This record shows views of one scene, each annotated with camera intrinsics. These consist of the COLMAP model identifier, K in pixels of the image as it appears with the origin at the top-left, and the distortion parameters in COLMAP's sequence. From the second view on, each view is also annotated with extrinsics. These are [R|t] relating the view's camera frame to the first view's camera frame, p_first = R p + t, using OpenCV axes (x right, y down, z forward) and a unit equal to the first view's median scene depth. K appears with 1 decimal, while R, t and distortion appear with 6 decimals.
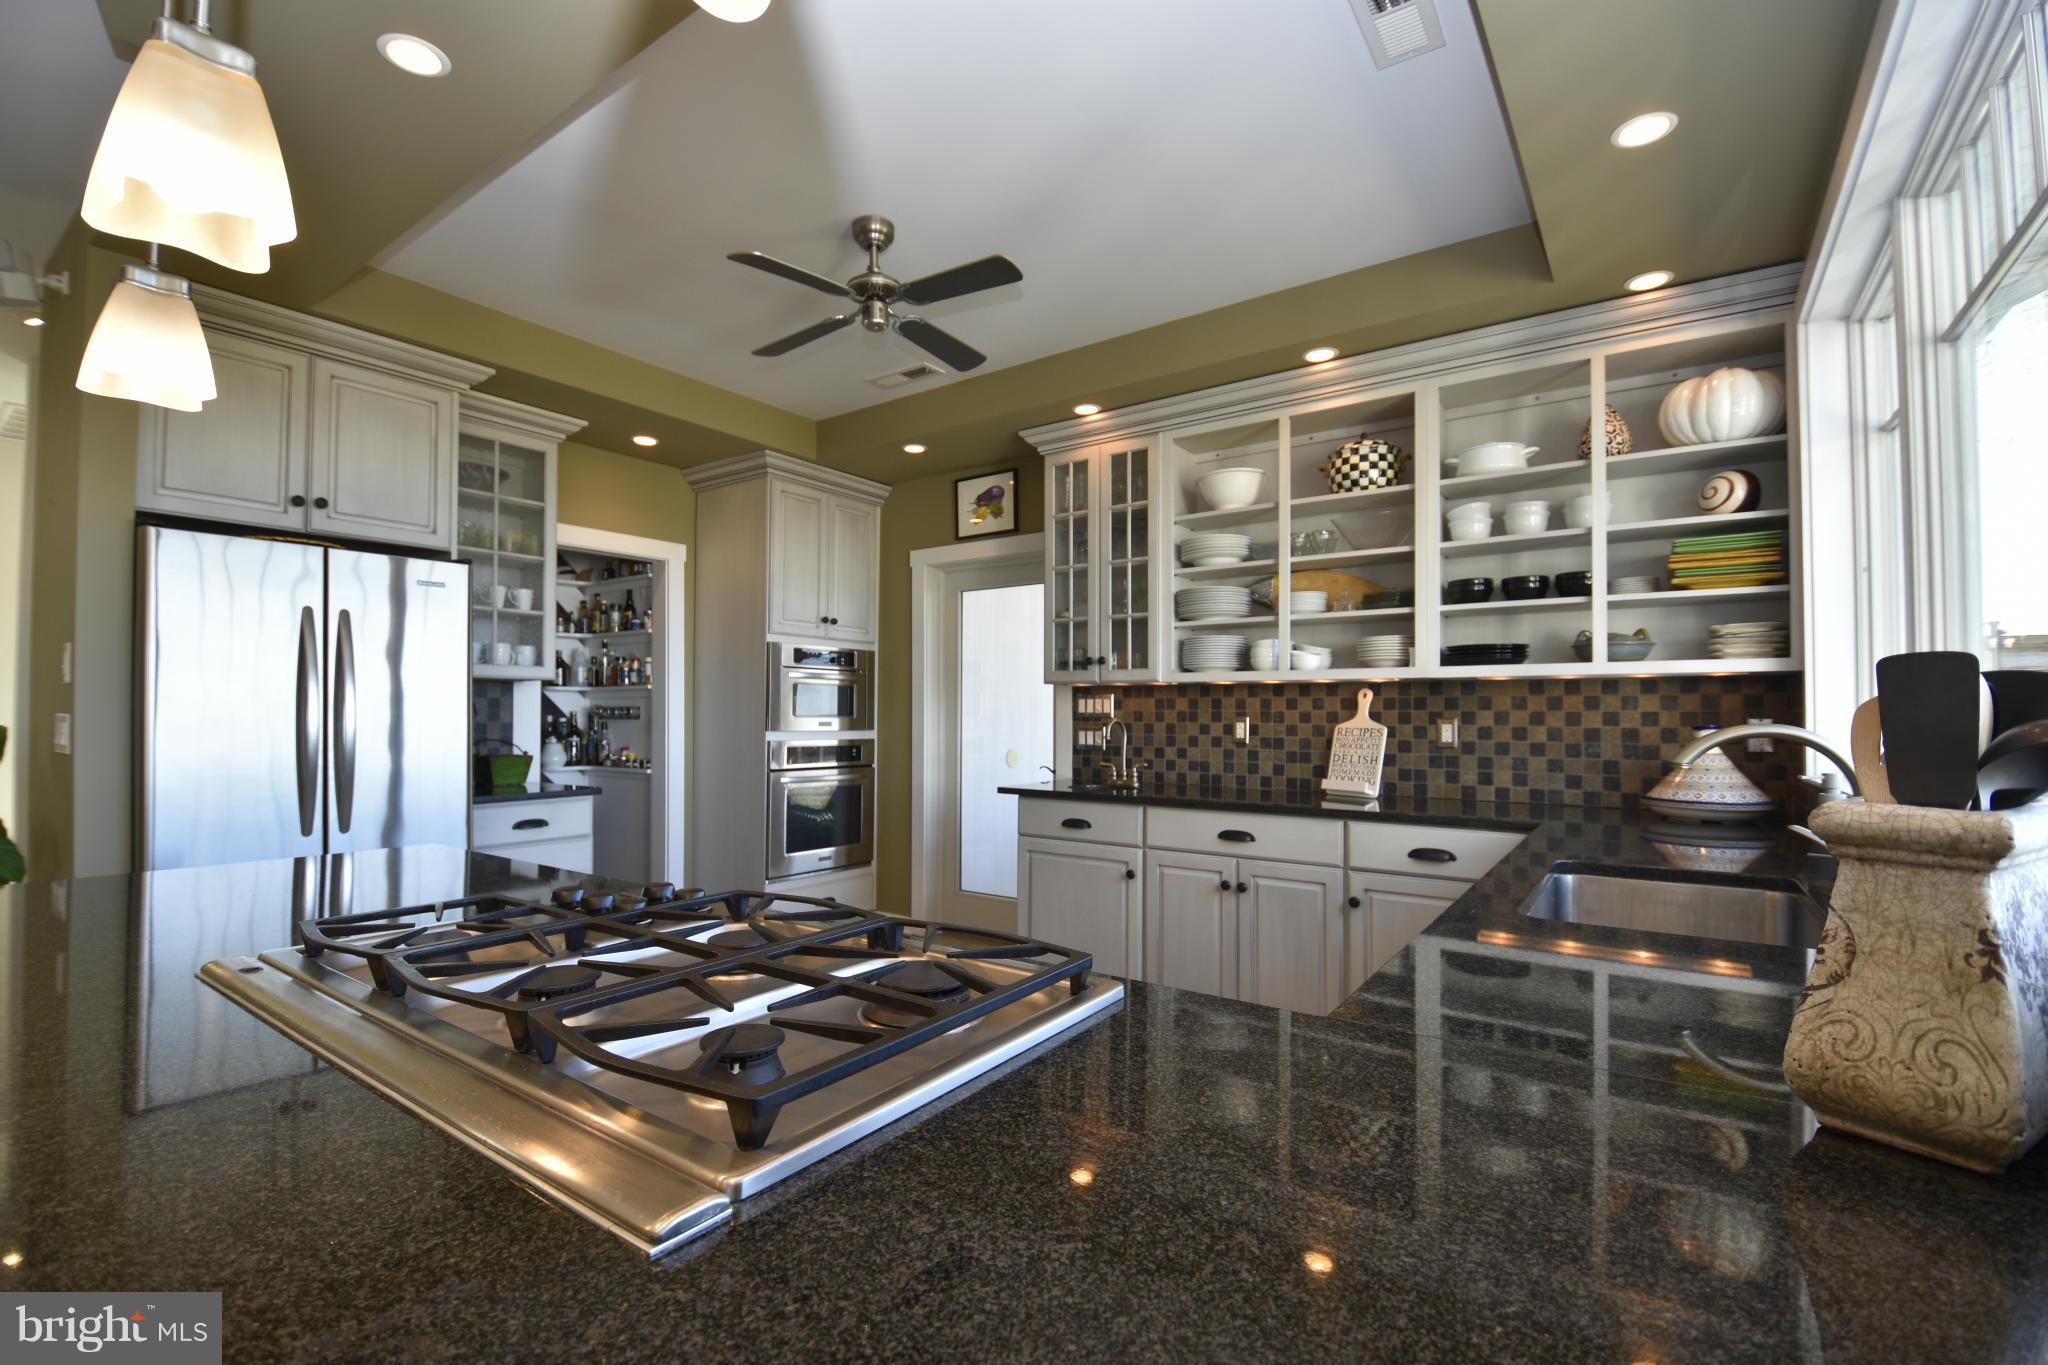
lens RADIAL K [[936.7, 0, 1024.0], [0, 936.7, 682.5], [0, 0, 1]] dist [0.000290, -0.018487]
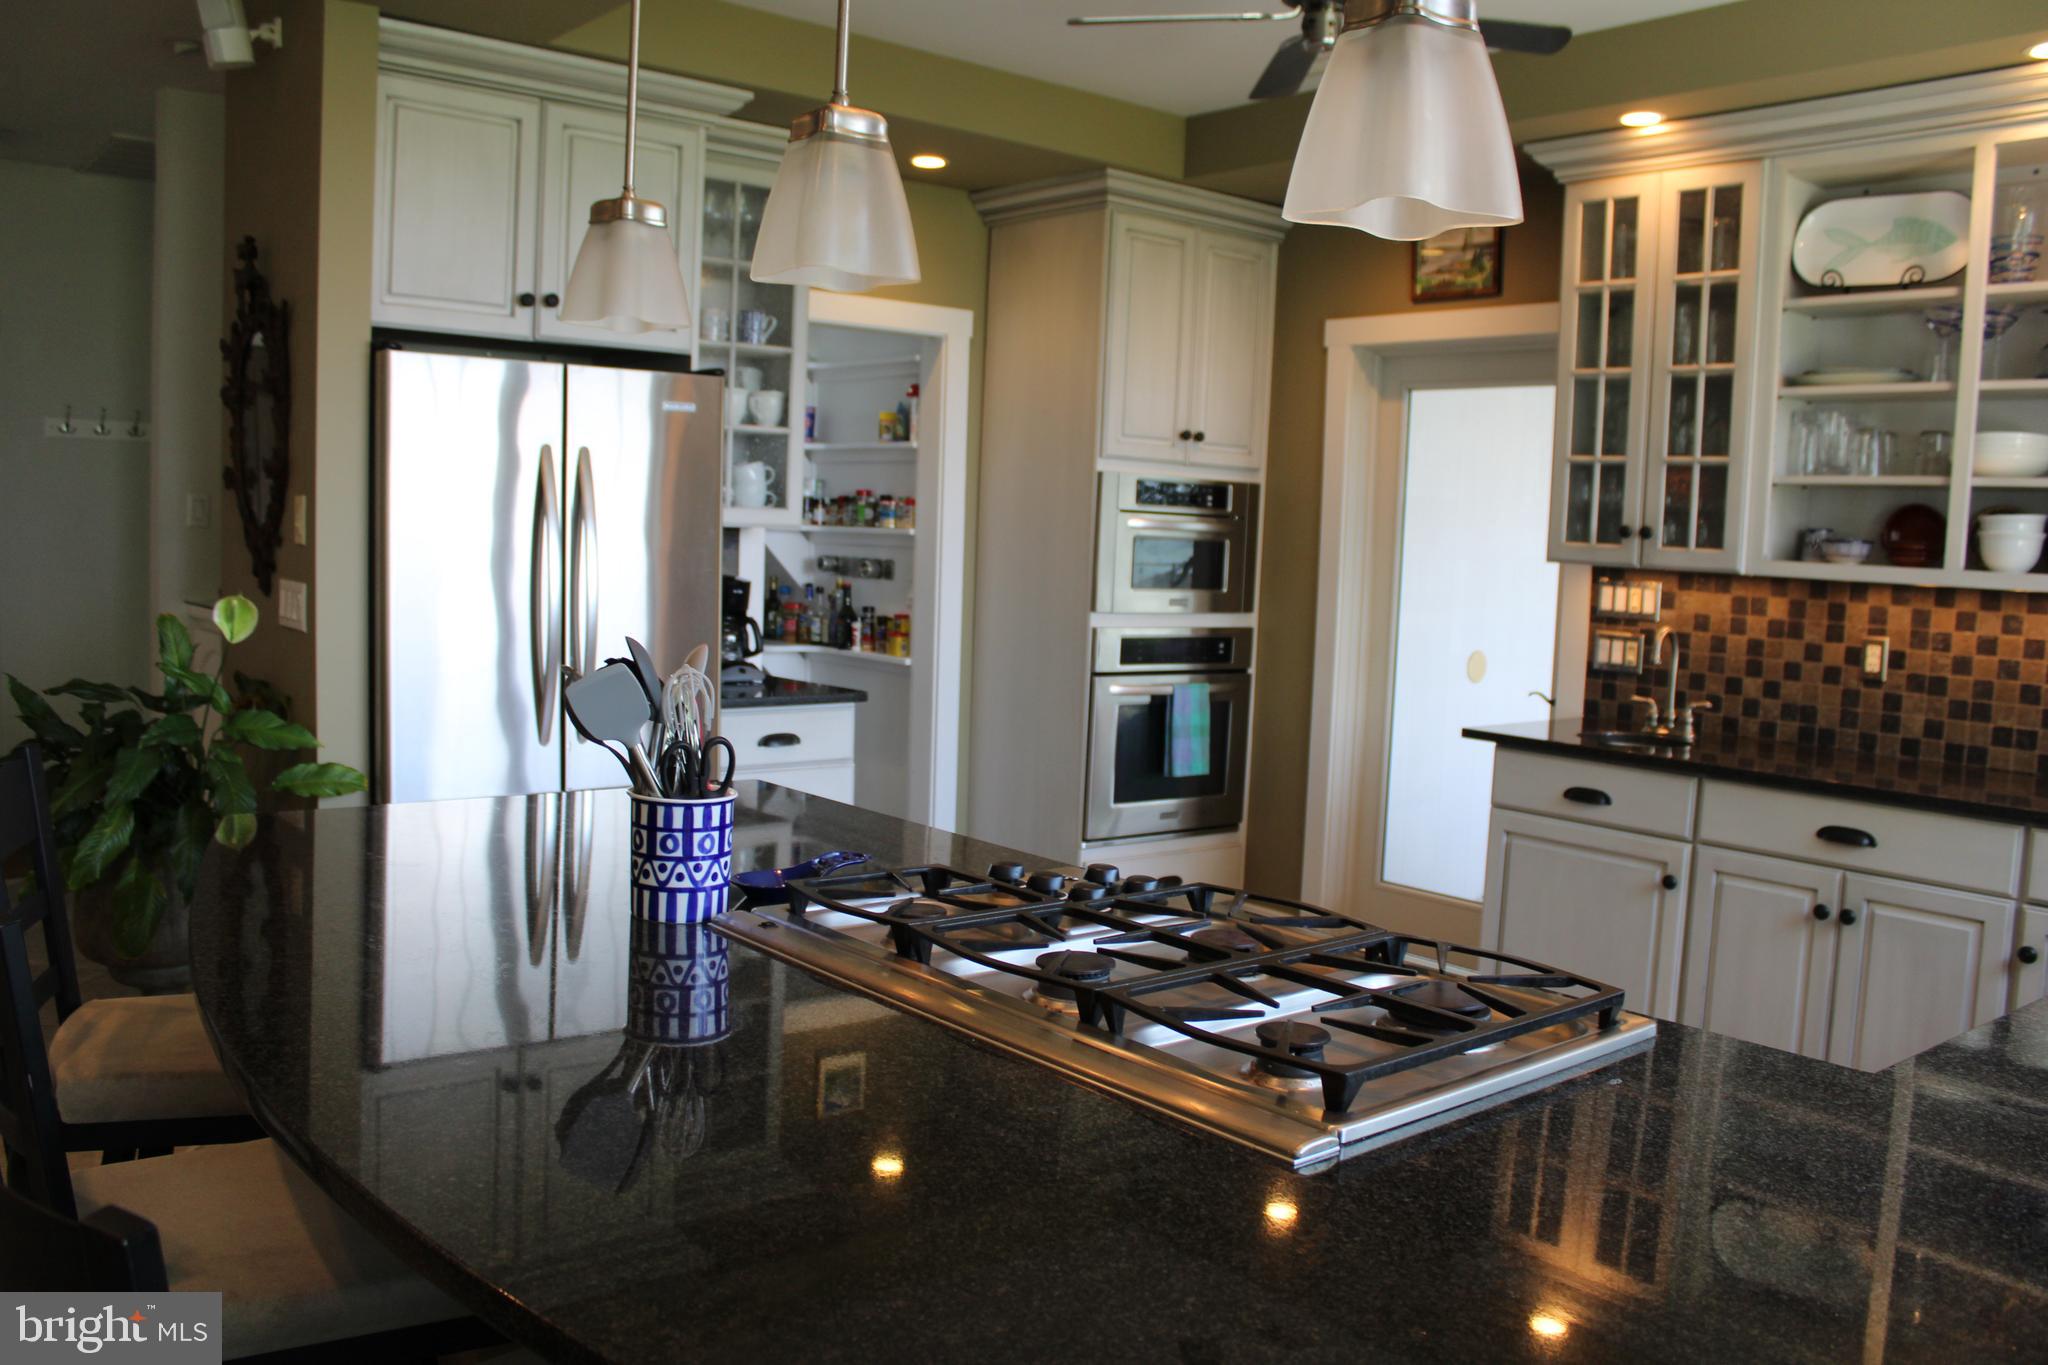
lens RADIAL K [[1718.7, 0, 1024.0], [0, 1718.7, 682.5], [0, 0, 1]] dist [-0.178707, 0.143386]
pose [[0.964918, 0.058647, -0.255918, -0.021304], [-0.029591, 0.992814, 0.115948, -0.040199], [0.260879, -0.104307, 0.959720, -0.156575]]
